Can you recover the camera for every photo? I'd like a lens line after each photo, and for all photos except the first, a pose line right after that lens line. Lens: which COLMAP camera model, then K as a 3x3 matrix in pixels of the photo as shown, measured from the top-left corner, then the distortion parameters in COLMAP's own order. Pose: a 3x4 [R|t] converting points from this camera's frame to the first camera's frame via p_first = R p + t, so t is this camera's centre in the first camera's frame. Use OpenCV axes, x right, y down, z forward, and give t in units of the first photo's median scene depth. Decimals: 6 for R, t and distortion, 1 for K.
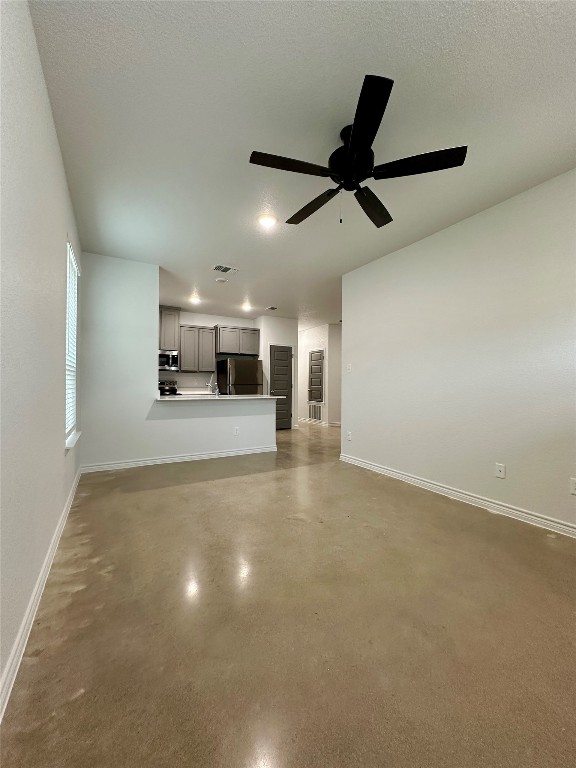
lens RADIAL K [[310.6, 0, 289.1], [0, 310.6, 387.5], [0, 0, 1]] dist [0.000113, -0.000009]
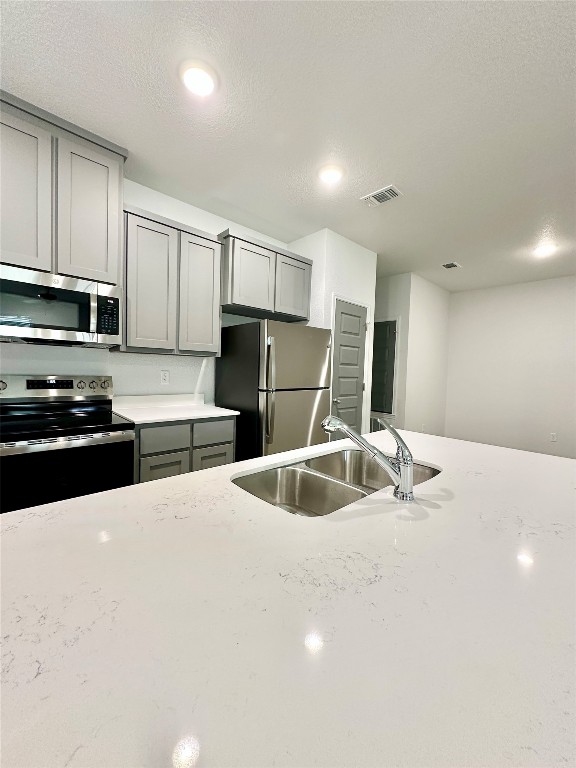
lens RADIAL K [[310.6, 0, 287.9], [0, 310.6, 382.1], [0, 0, 1]] dist [0.000113, -0.000009]
pose [[0.976066, 0.017965, 0.216729, -0.239002], [-0.029801, 0.998230, 0.051466, -0.038356], [-0.215421, -0.056693, 0.974874, 0.604462]]
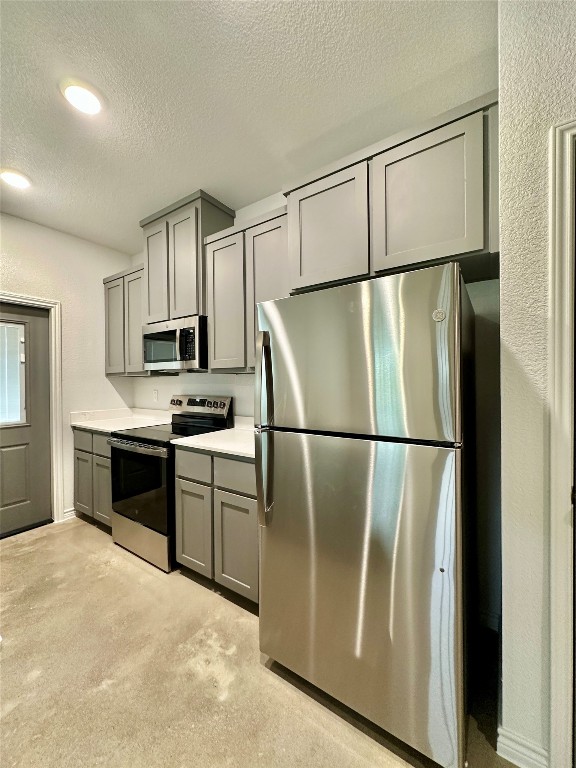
lens RADIAL K [[310.6, 0, 284.8], [0, 310.6, 383.7], [0, 0, 1]] dist [0.000113, -0.000009]
pose [[0.427900, 0.001063, -0.903826, 0.009652], [0.030937, 0.999396, 0.015822, -0.040715], [0.903297, -0.034732, 0.427608, 0.887471]]
